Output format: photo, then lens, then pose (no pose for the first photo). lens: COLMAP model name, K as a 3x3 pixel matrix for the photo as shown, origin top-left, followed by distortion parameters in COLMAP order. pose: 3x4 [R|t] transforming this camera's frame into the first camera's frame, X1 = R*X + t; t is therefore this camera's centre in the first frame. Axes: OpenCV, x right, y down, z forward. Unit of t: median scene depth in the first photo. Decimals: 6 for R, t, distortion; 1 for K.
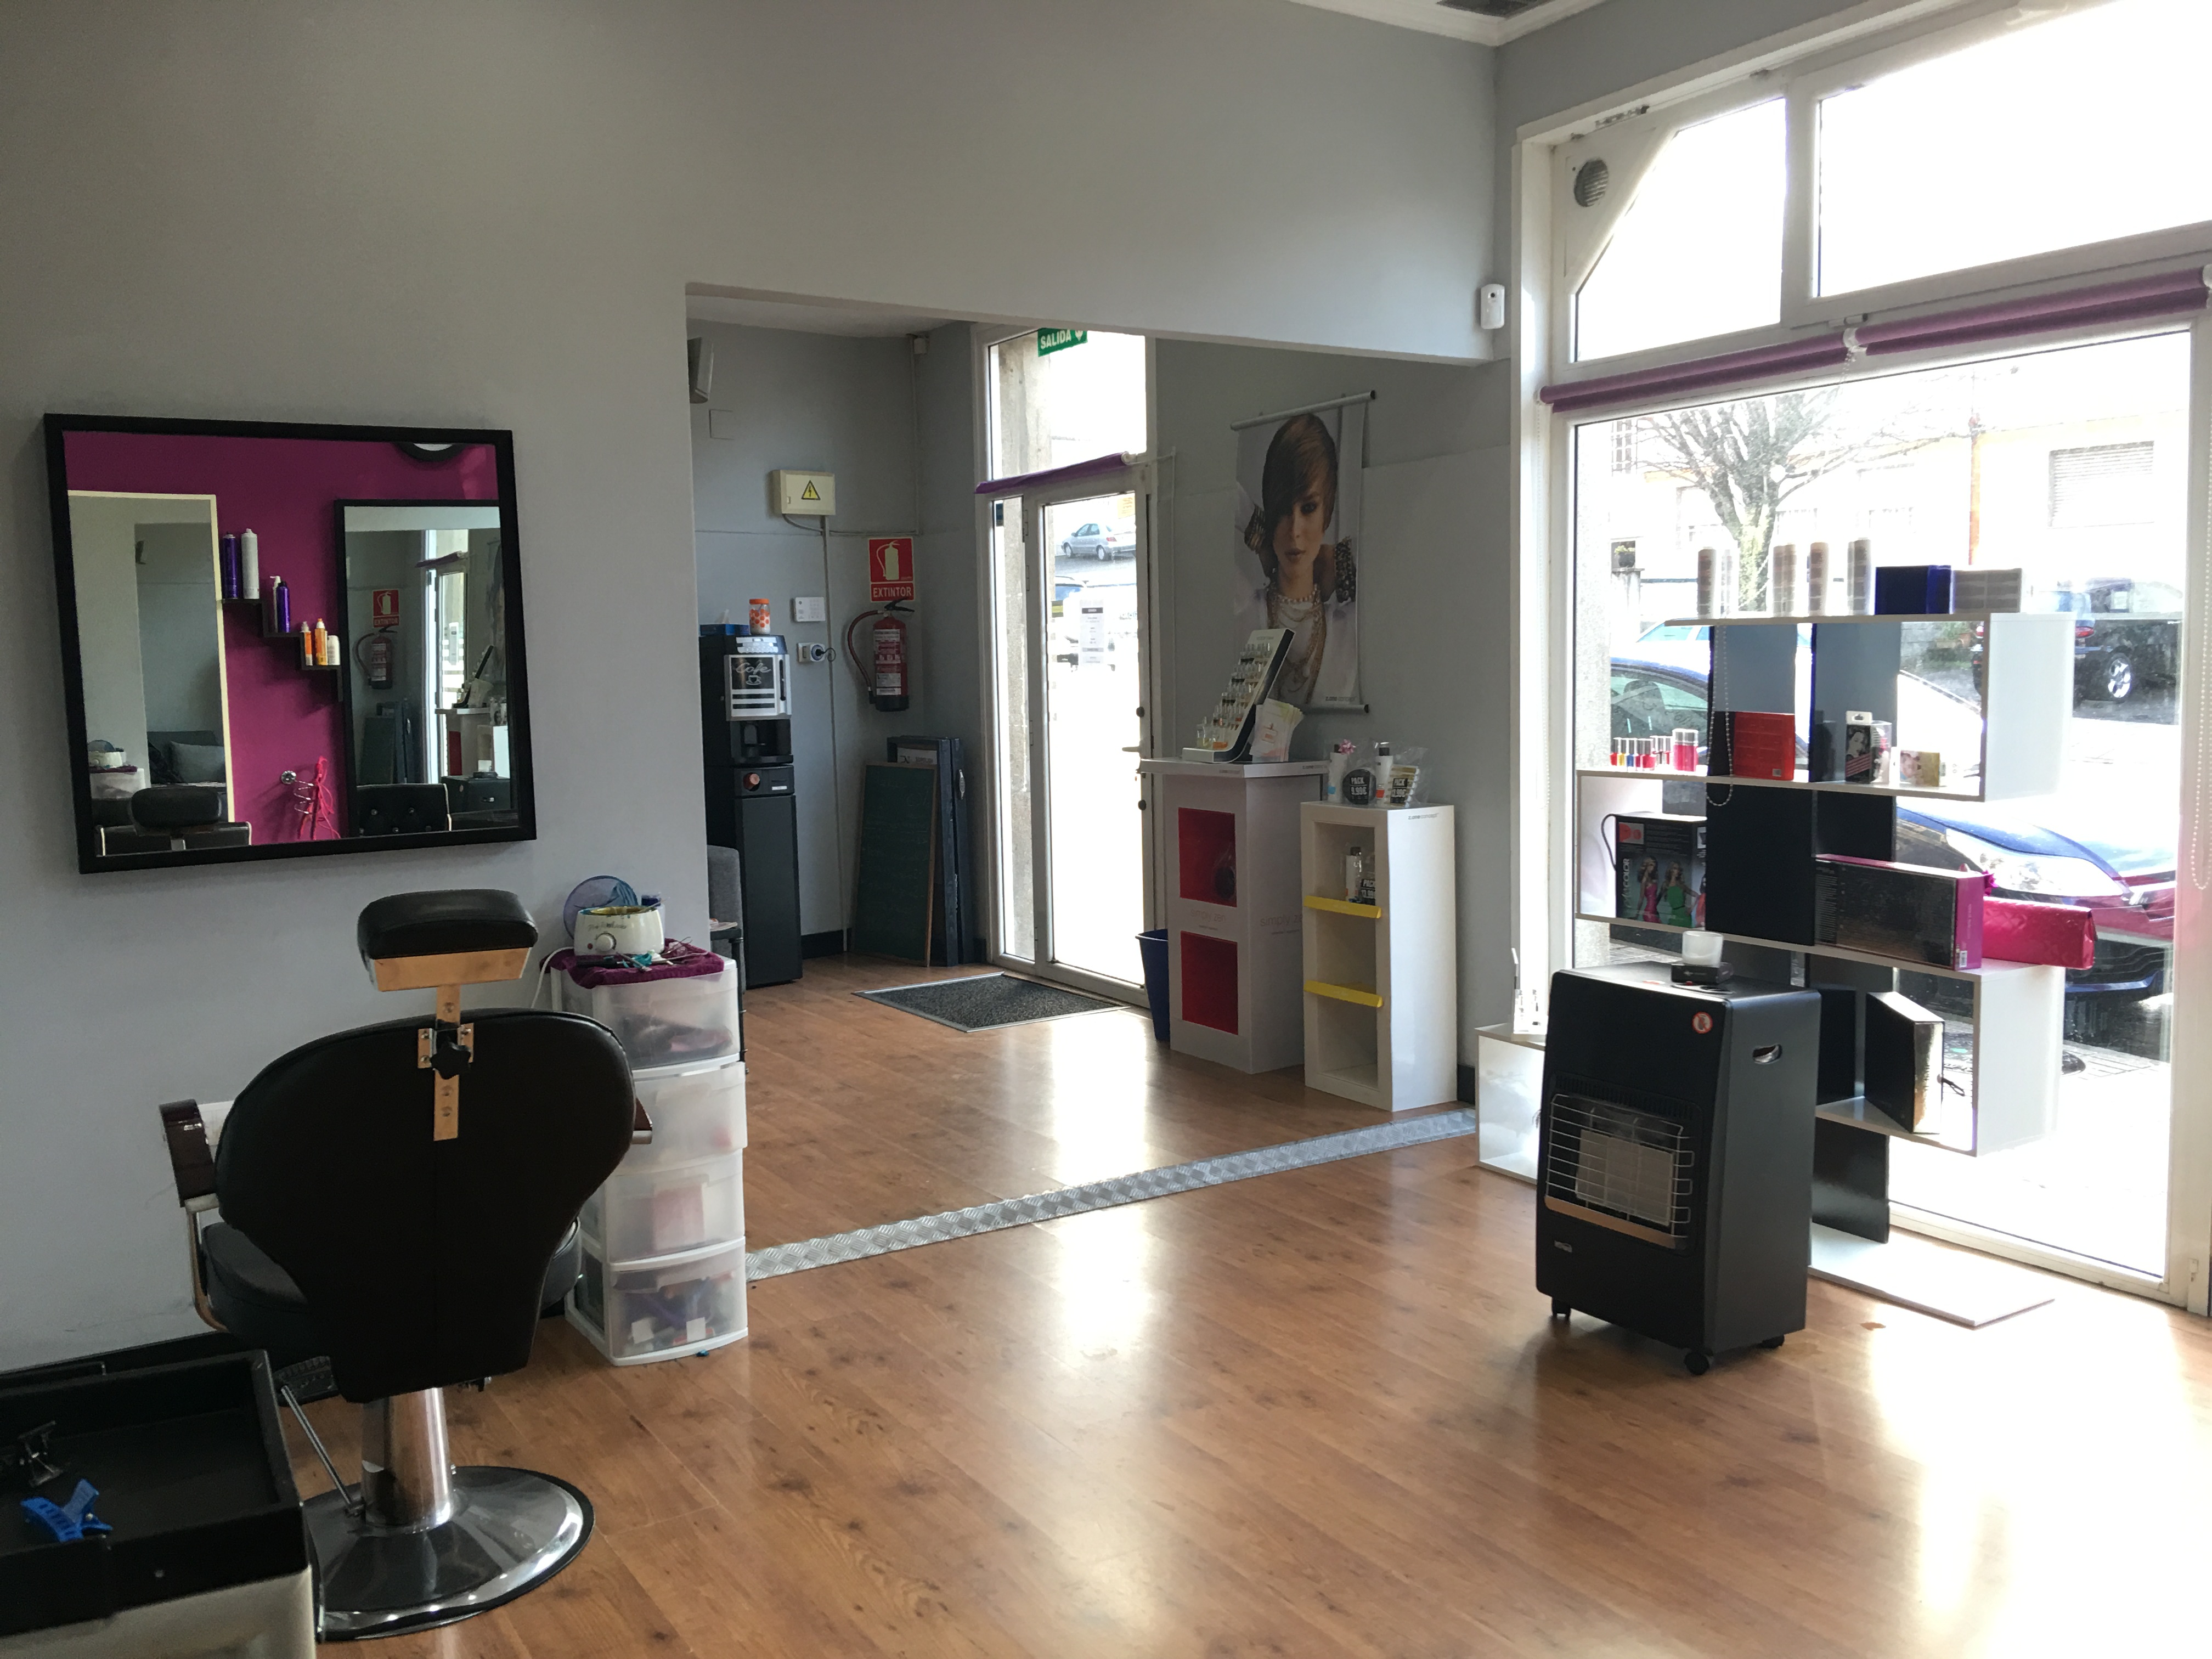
lens RADIAL K [[1866.9, 0, 1110.2], [0, 1866.9, 829.4], [0, 0, 1]] dist [0.013851, -0.004001]
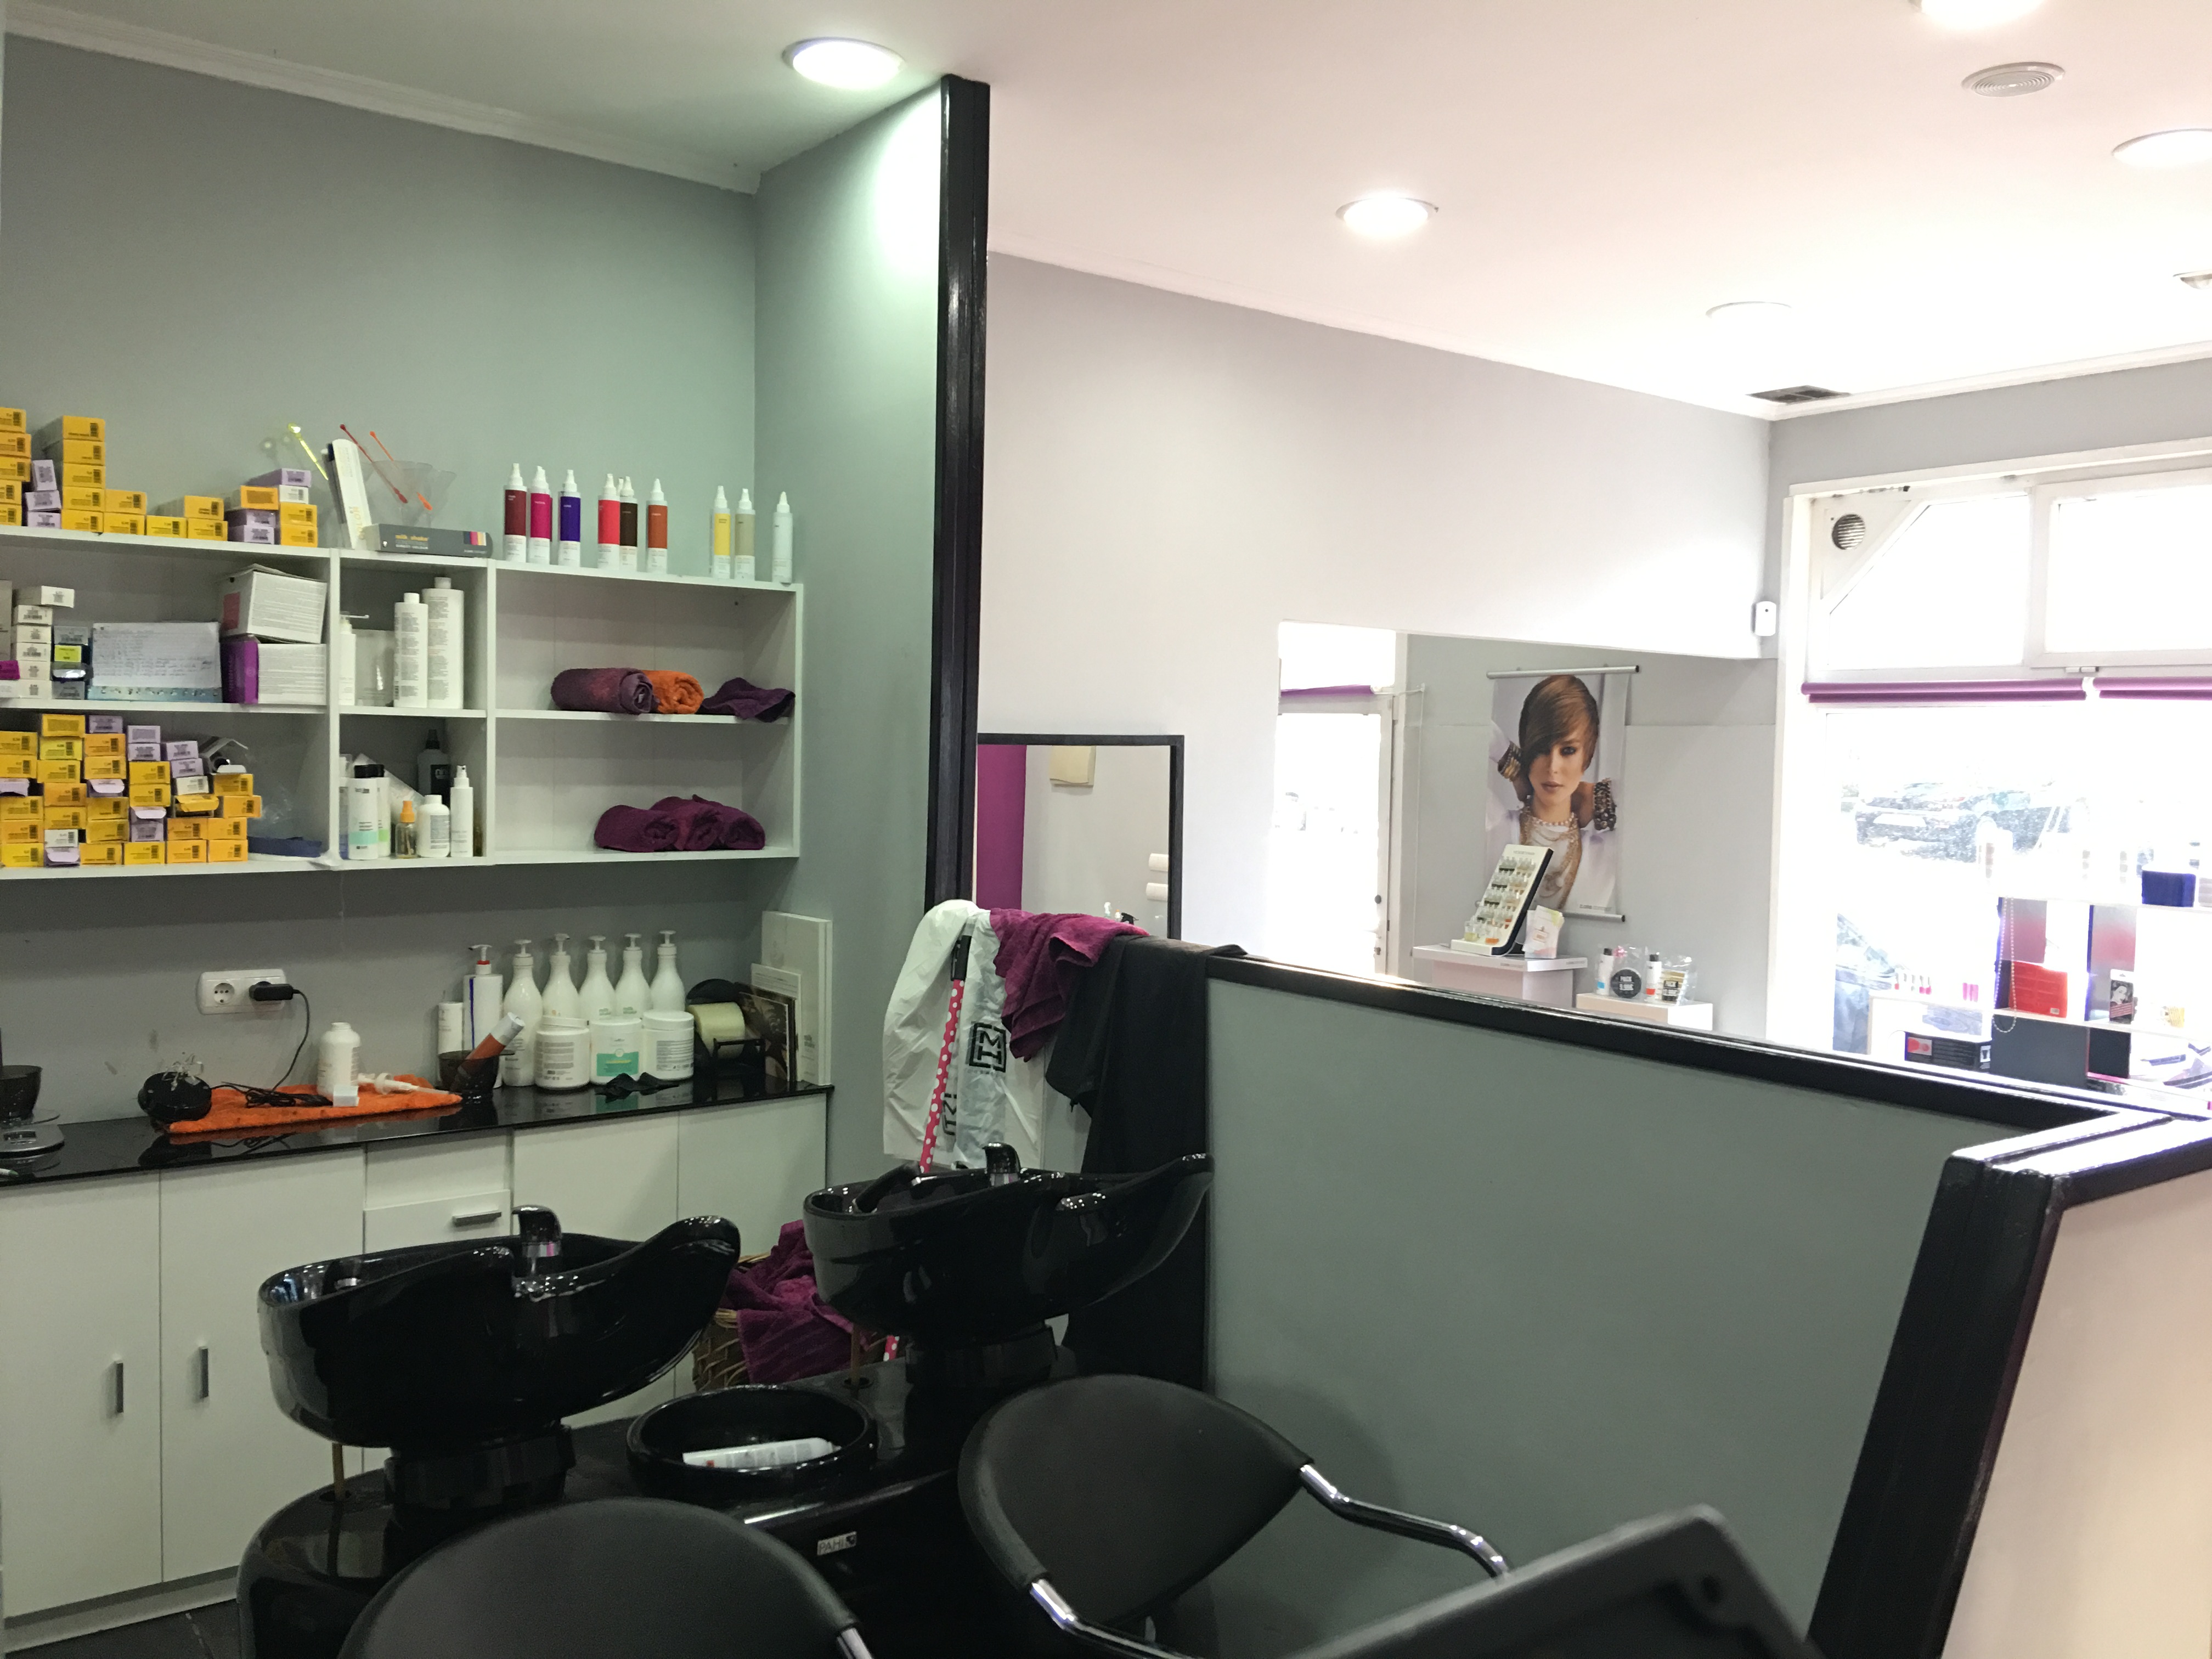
lens RADIAL K [[1866.9, 0, 1101.2], [0, 1866.9, 828.9], [0, 0, 1]] dist [0.013851, -0.004001]
pose [[0.994879, 0.035564, 0.094607, -0.320423], [-0.030988, 0.998298, -0.049402, -0.051083], [-0.096203, 0.046217, 0.994288, -0.198088]]
